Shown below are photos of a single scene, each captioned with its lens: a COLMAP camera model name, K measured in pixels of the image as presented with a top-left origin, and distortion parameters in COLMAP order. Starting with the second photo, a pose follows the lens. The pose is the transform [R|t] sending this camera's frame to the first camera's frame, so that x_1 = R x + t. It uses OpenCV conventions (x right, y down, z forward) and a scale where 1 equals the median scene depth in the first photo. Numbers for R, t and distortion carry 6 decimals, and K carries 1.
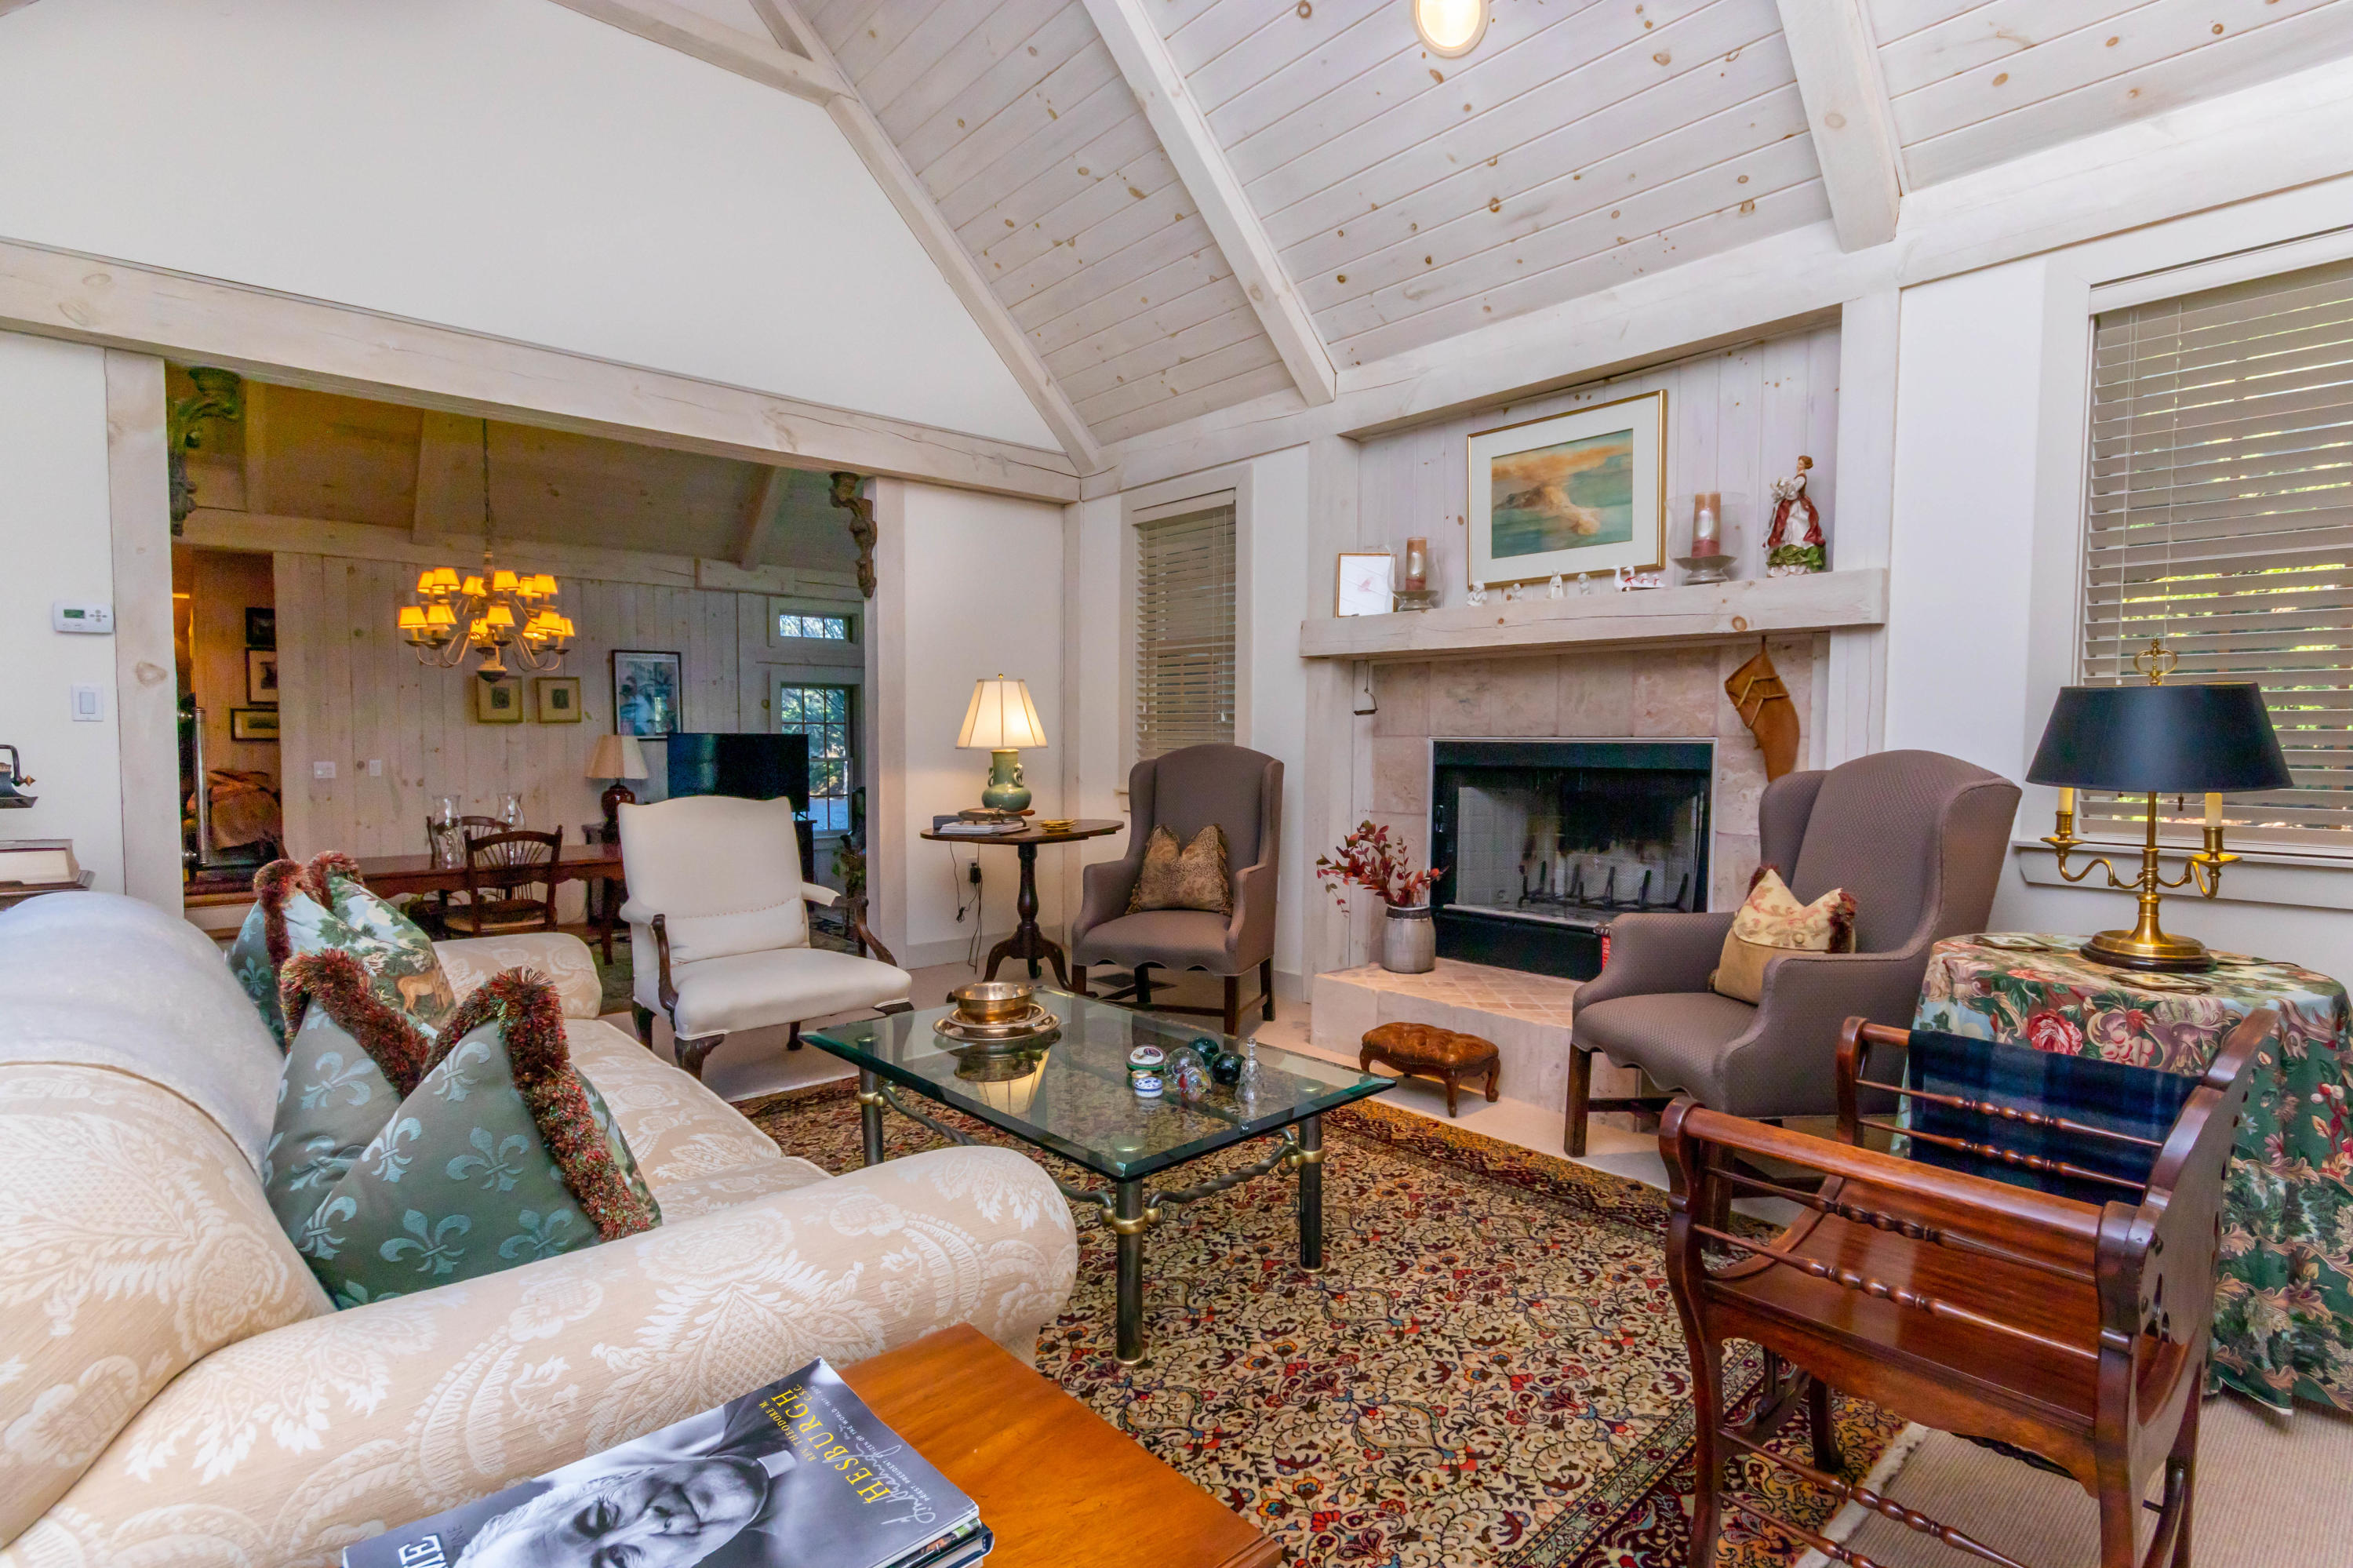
lens RADIAL K [[1125.5, 0, 1188.6], [0, 1125.5, 783.4], [0, 0, 1]] dist [0.004399, -0.000296]
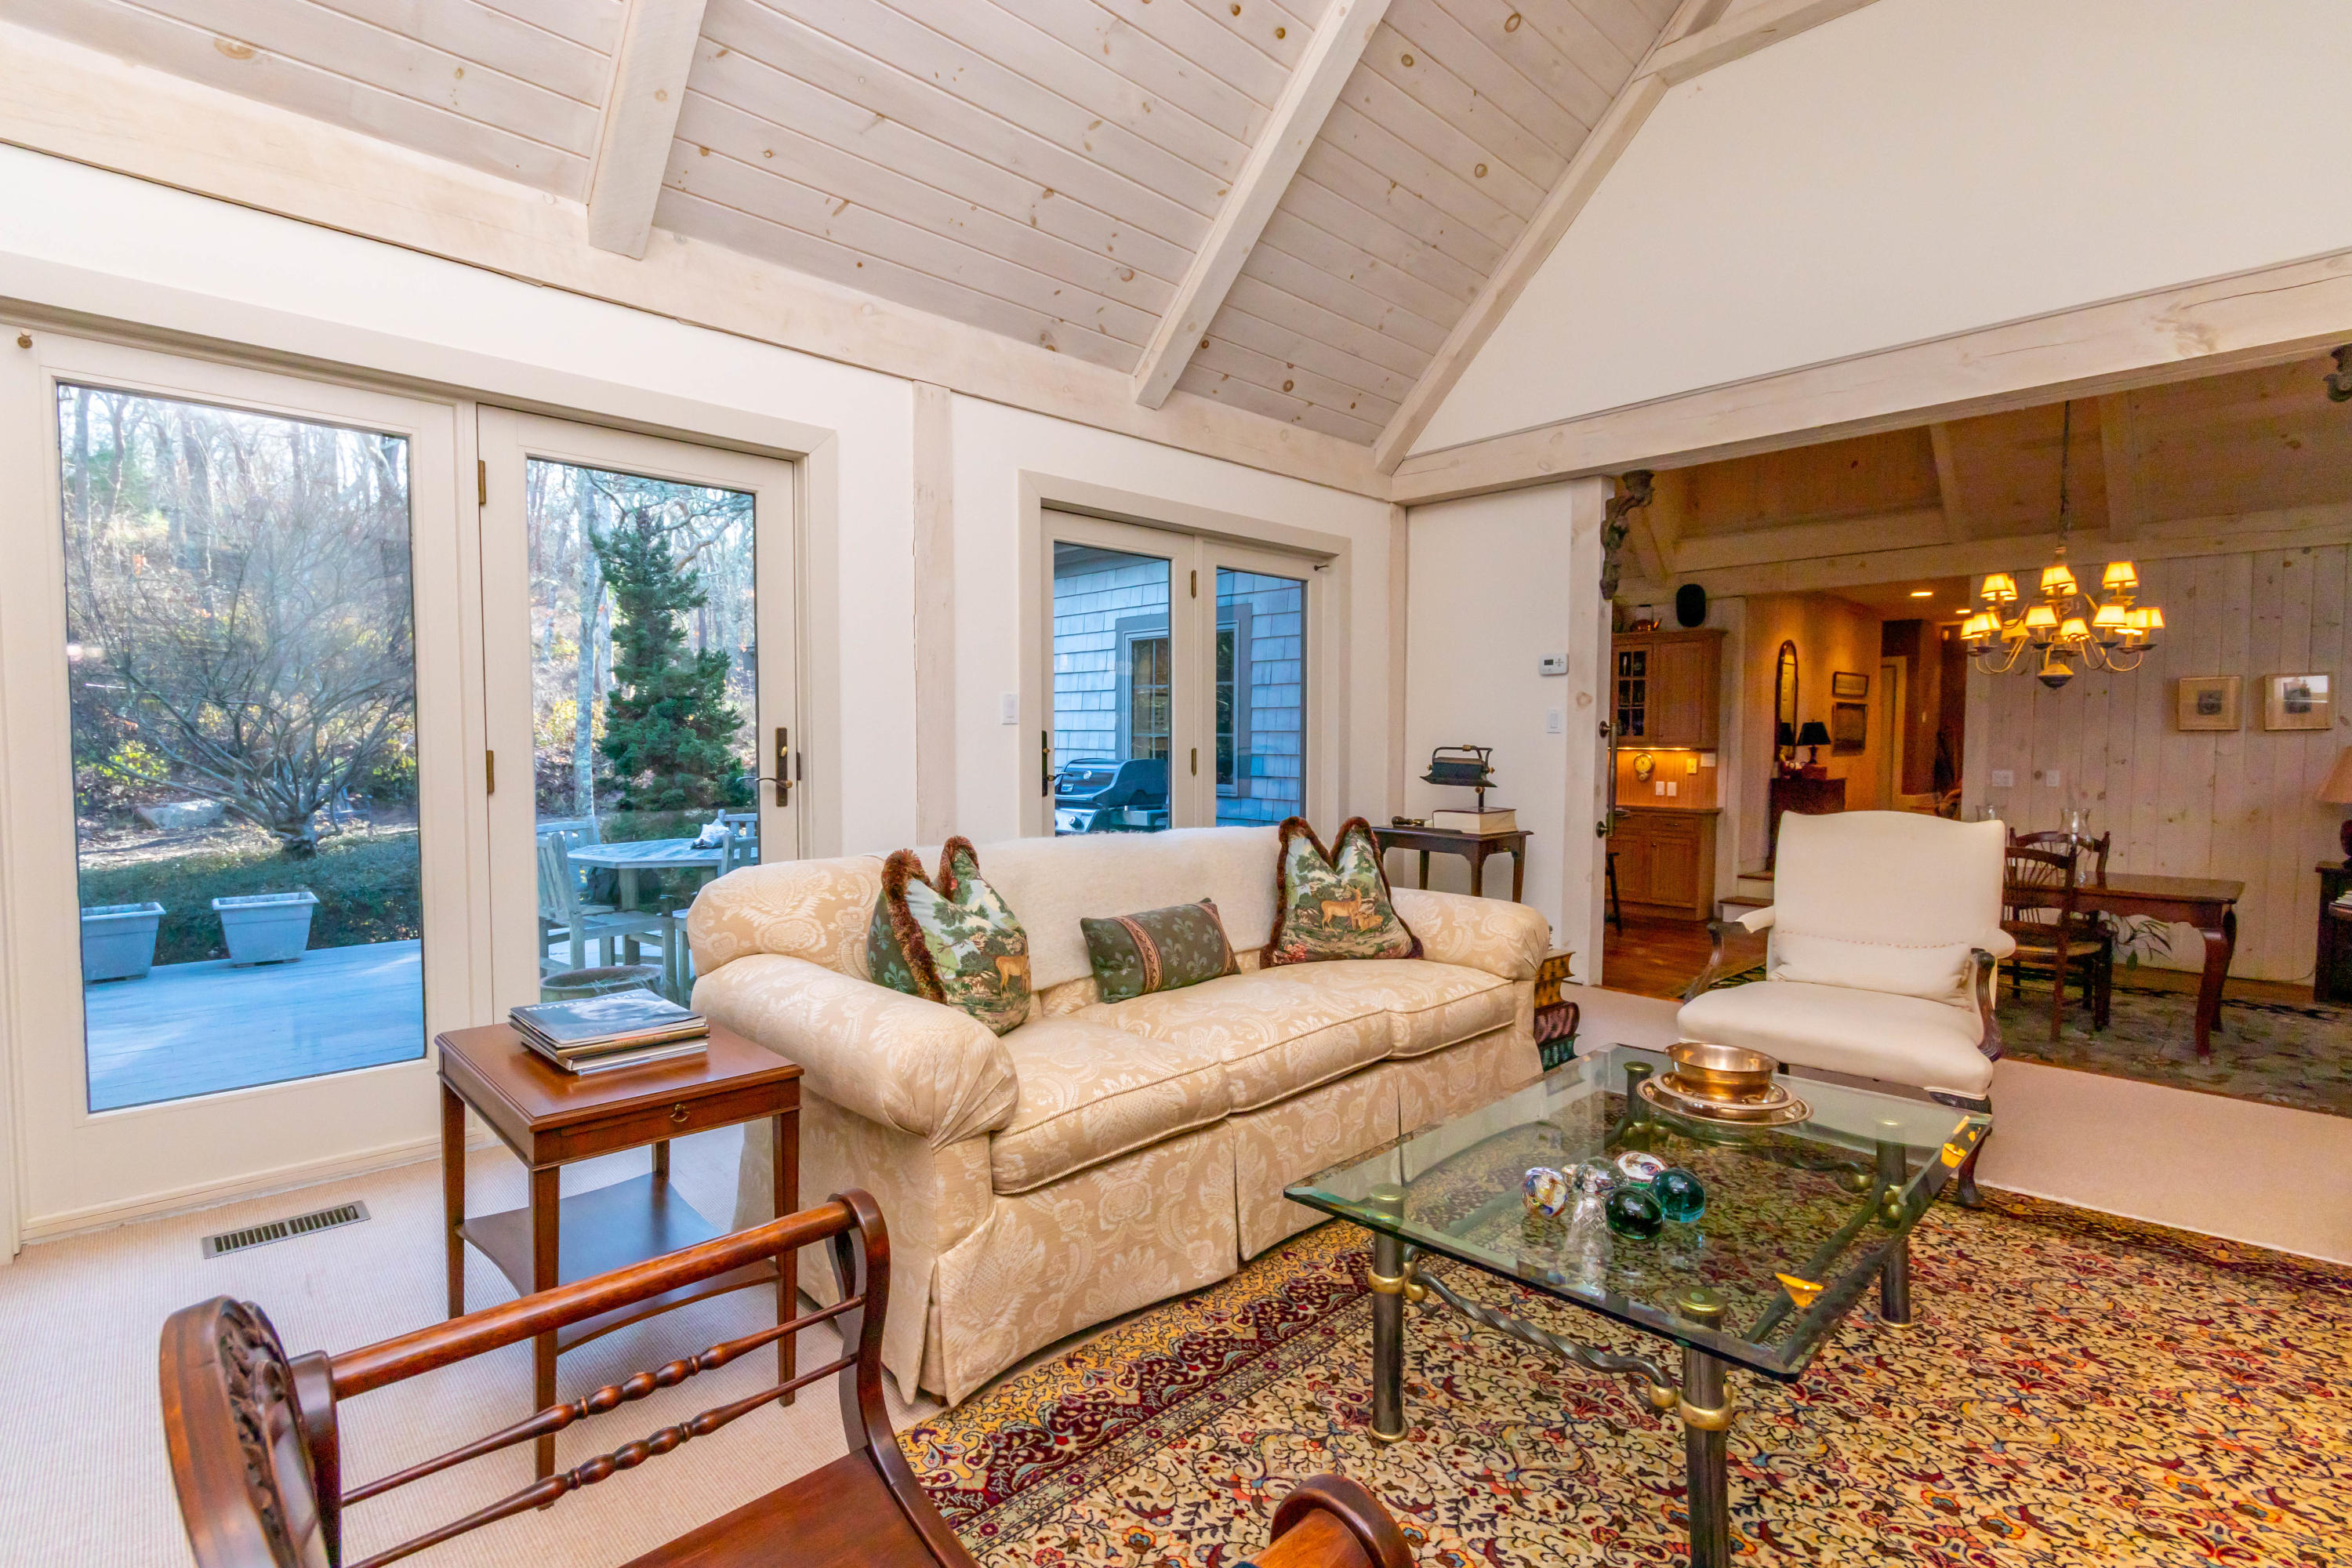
lens RADIAL K [[1094.1, 0, 1176.0], [0, 1094.1, 784.0], [0, 0, 1]] dist [0.008747, -0.000204]
pose [[0.034835, 0.041228, -0.998542, 0.291625], [-0.048585, 0.998037, 0.039513, -0.012893], [0.998211, 0.047137, 0.036770, 0.280609]]
